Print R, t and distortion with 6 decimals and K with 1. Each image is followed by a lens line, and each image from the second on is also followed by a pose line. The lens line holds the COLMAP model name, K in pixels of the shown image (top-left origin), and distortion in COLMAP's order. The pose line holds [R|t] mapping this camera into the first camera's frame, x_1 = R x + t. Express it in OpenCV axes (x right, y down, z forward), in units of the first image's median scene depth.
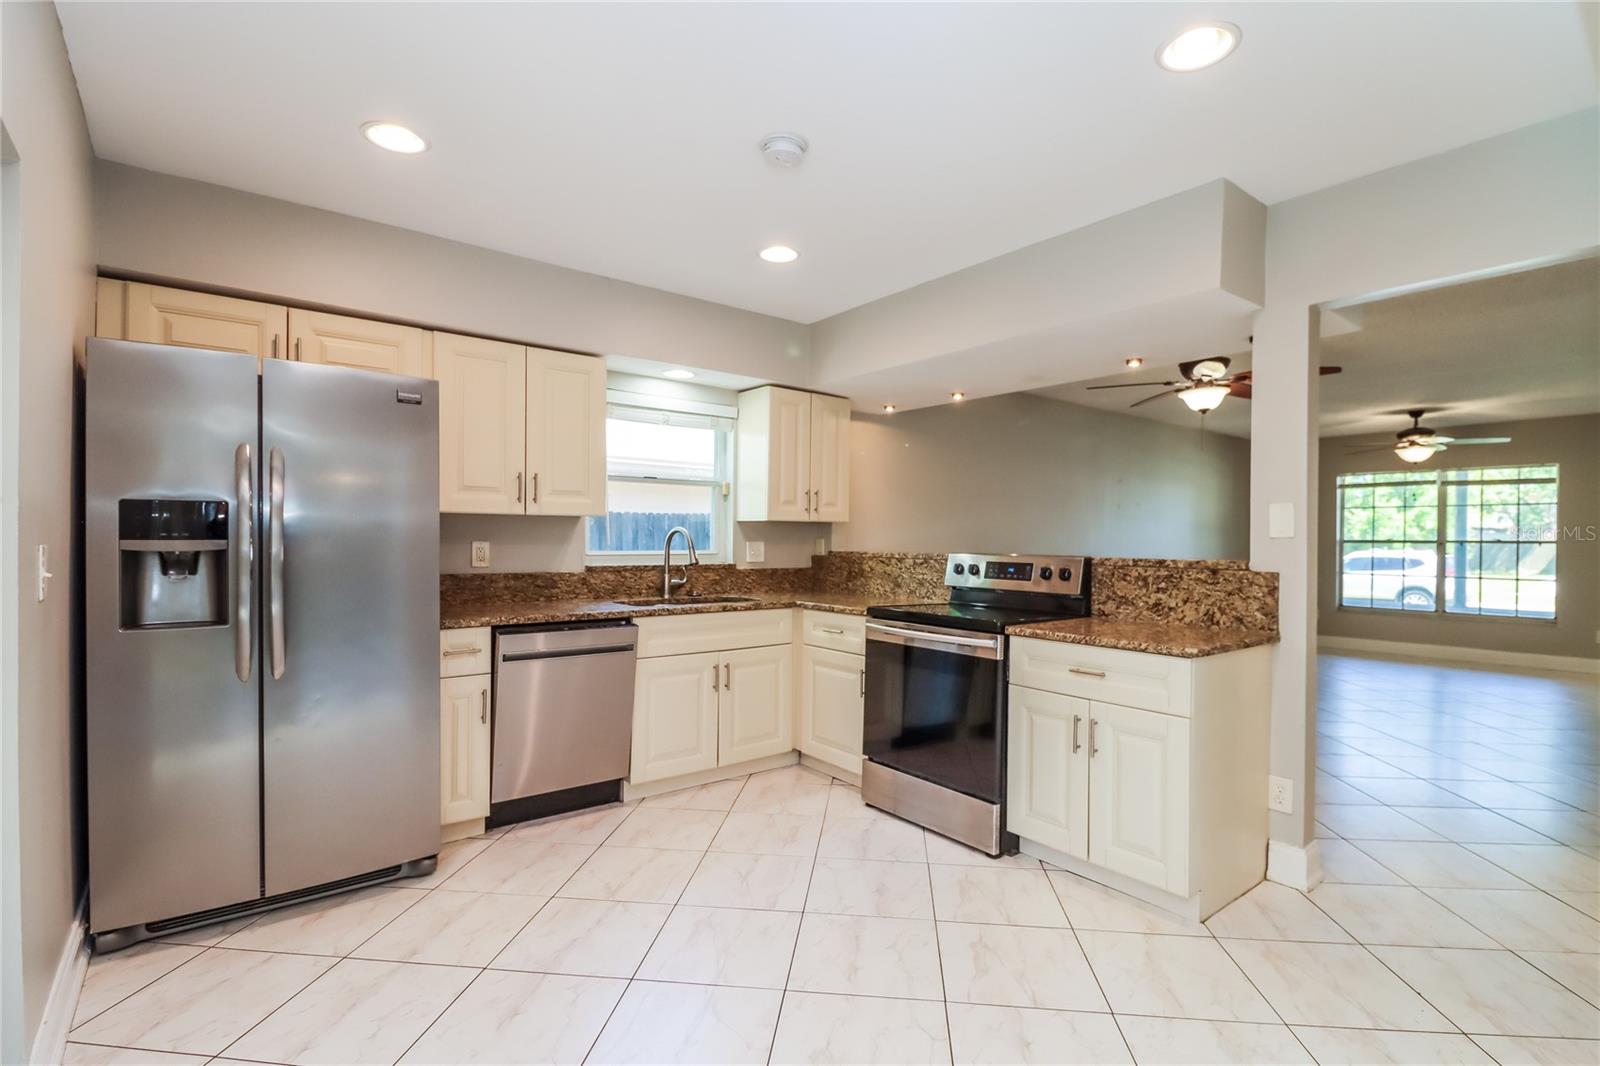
lens RADIAL K [[759.0, 0, 801.4], [0, 759.0, 544.0], [0, 0, 1]] dist [-0.000016, -0.002742]
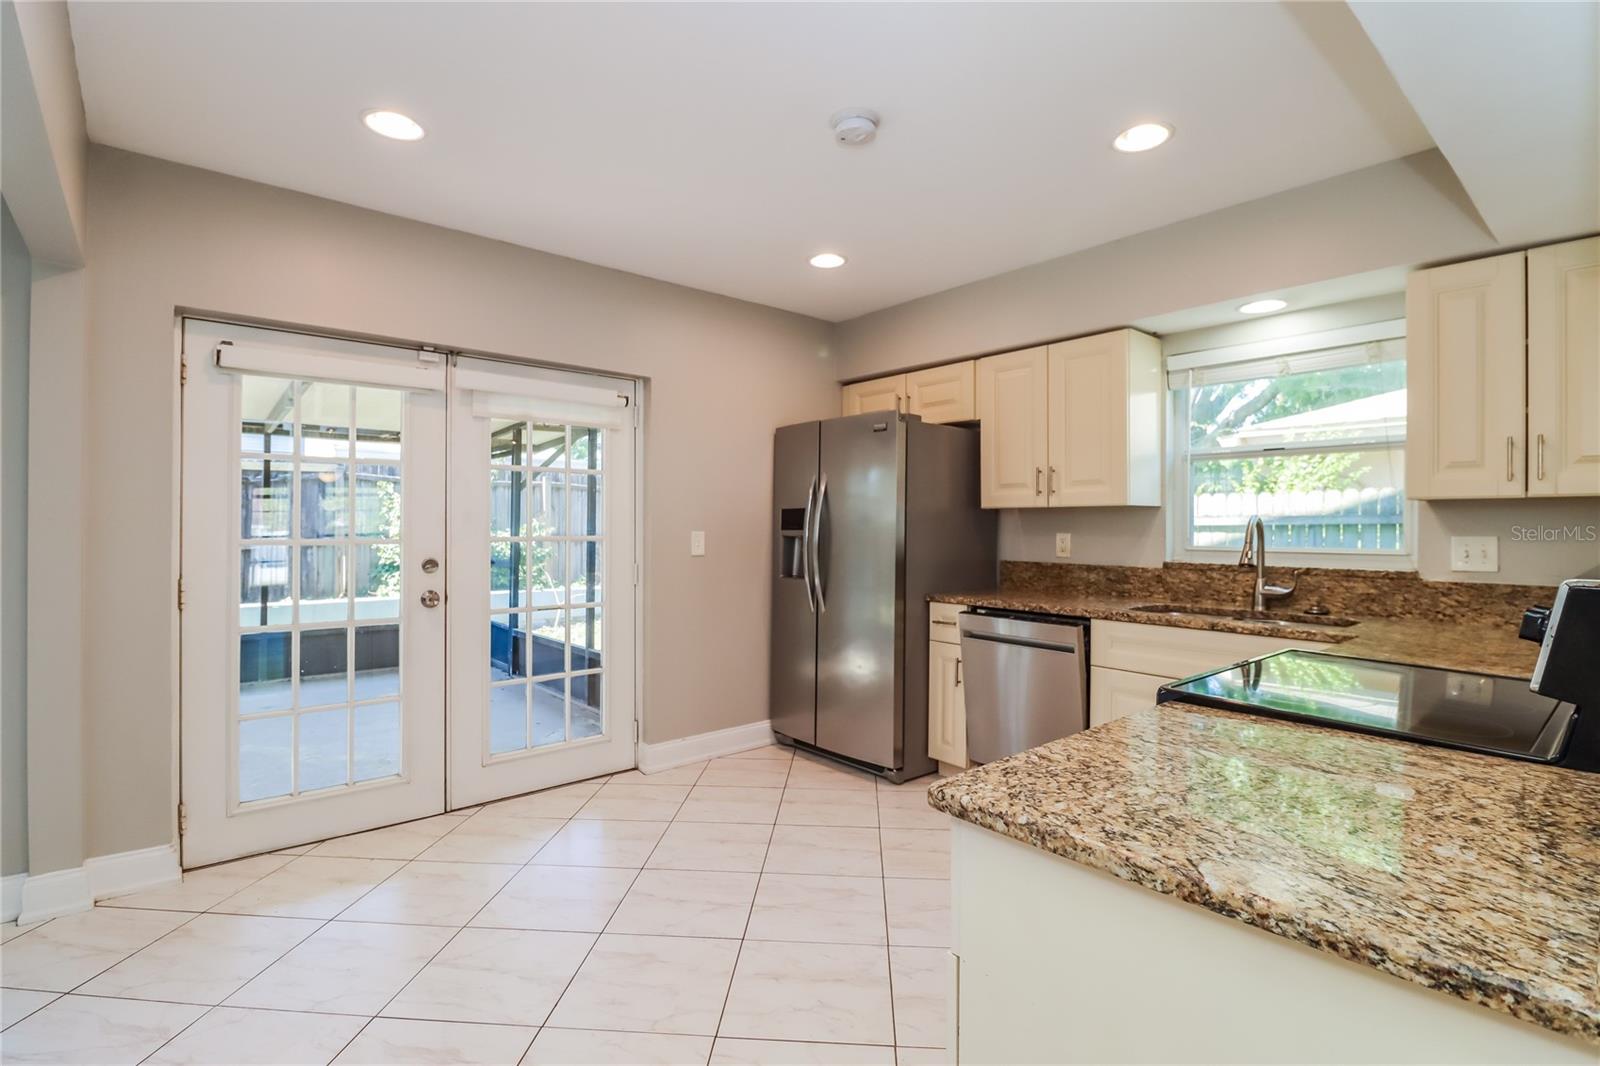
lens RADIAL K [[759.0, 0, 797.6], [0, 759.0, 523.6], [0, 0, 1]] dist [-0.000016, -0.002742]
pose [[0.025425, -0.012029, -0.999604, 0.622214], [-0.011595, 0.999857, -0.012327, 0.000784], [0.999609, 0.011904, 0.025282, 0.595117]]
